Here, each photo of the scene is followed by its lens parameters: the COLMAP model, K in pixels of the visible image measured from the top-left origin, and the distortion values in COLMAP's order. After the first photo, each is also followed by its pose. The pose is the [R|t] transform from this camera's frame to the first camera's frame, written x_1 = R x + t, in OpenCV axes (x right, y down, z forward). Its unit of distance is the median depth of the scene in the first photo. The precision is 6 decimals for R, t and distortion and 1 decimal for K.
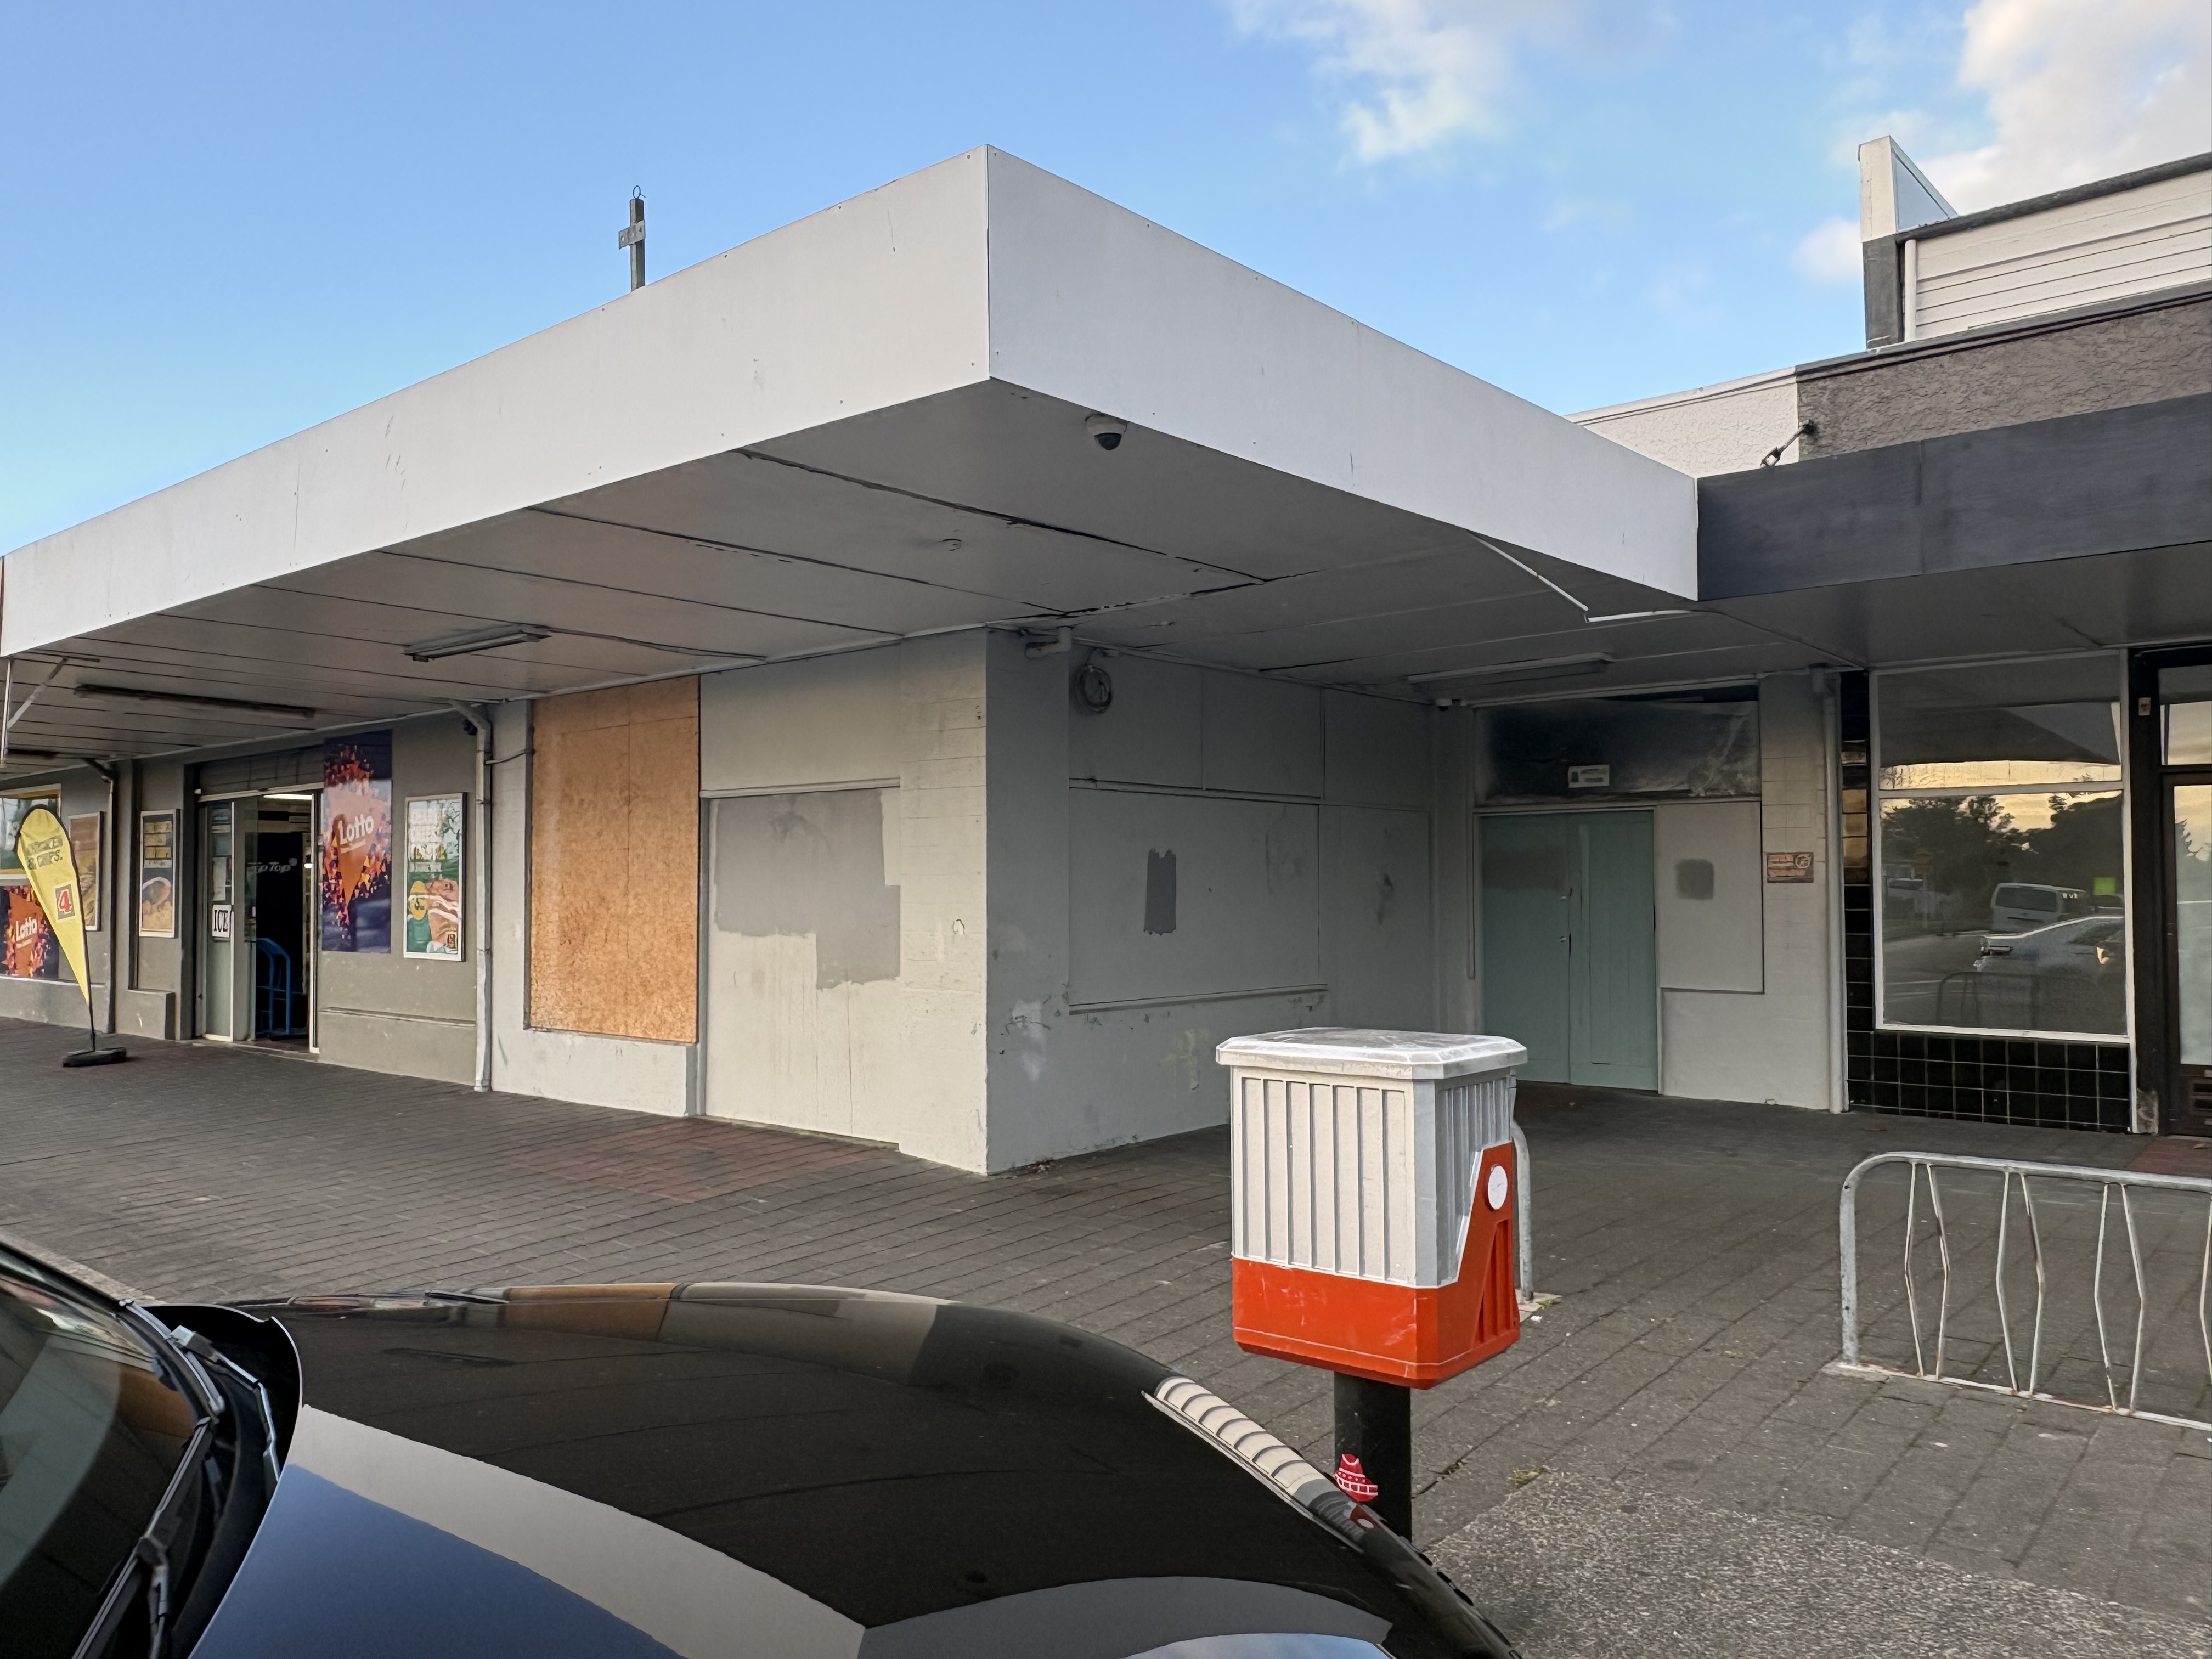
lens RADIAL K [[1621.7, 0, 1096.0], [0, 1621.7, 828.7], [0, 0, 1]] dist [-0.006419, 0.004139]
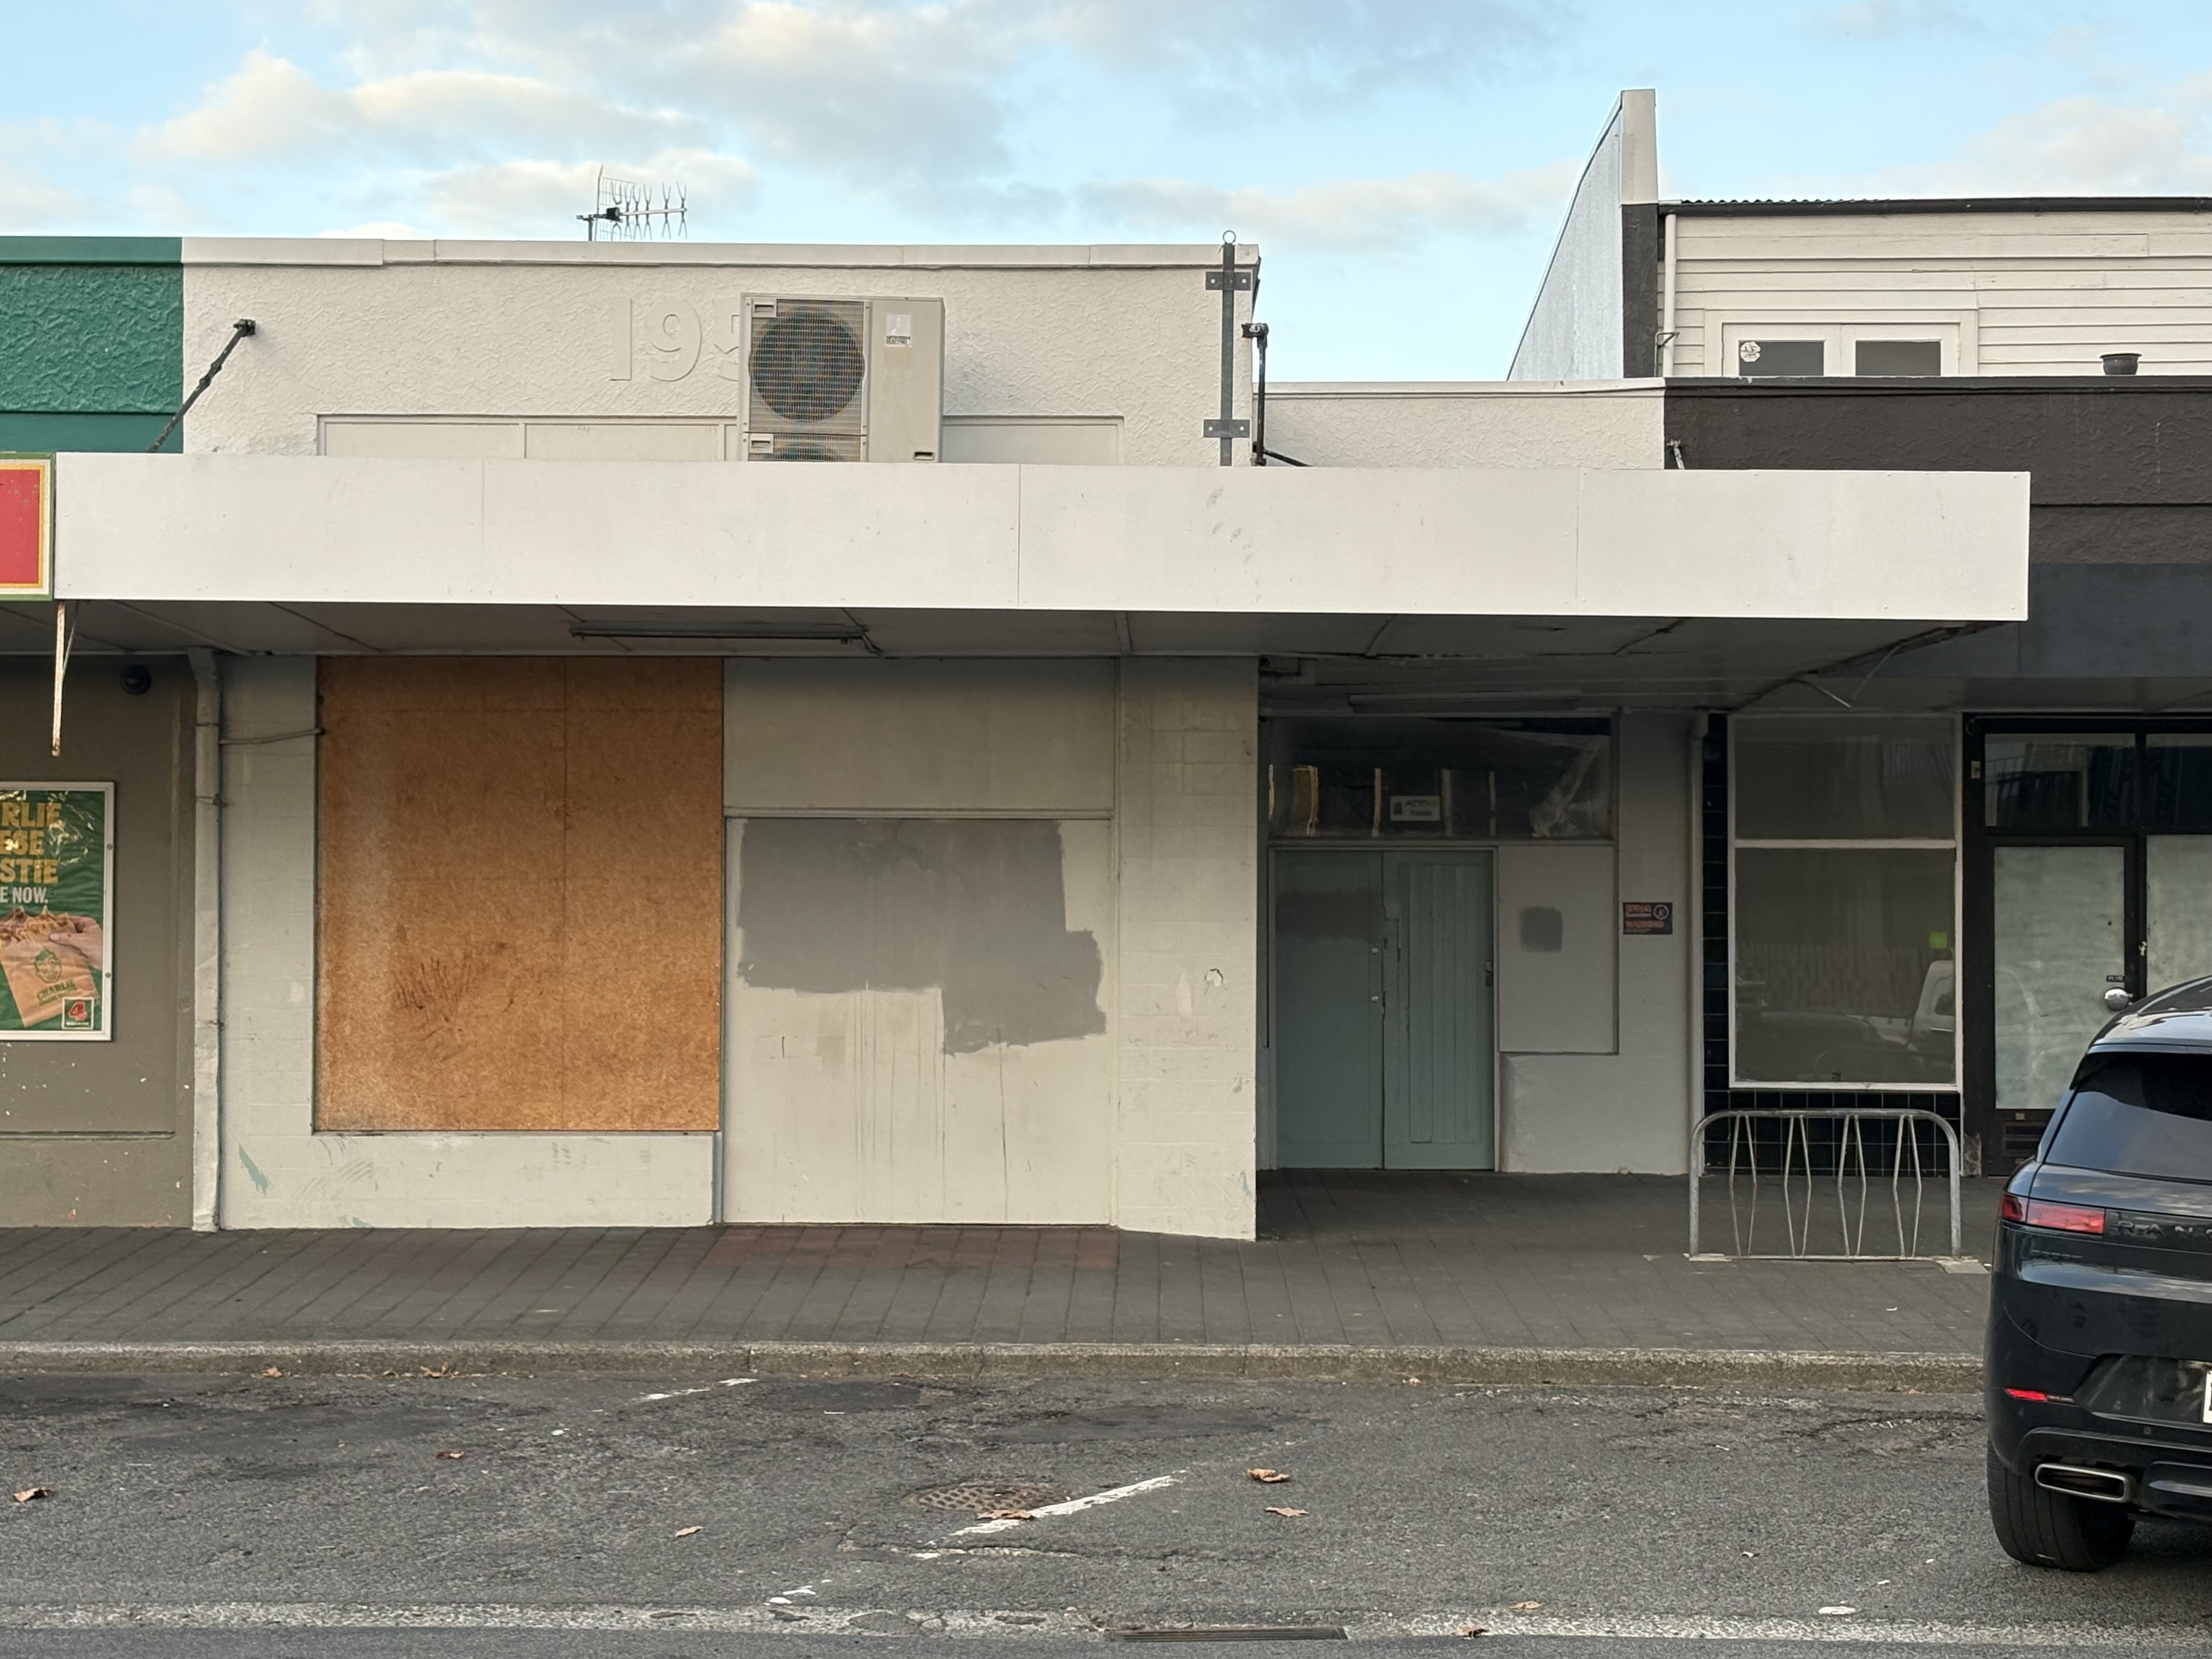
lens RADIAL K [[4024.5, 0, 1090.7], [0, 4024.5, 835.4], [0, 0, 1]] dist [0.159144, 0.000000]
pose [[0.769302, 0.022126, 0.638502, -1.315235], [-0.030698, 0.999526, 0.002350, -0.019324], [-0.638147, -0.021408, 0.769616, -0.588048]]
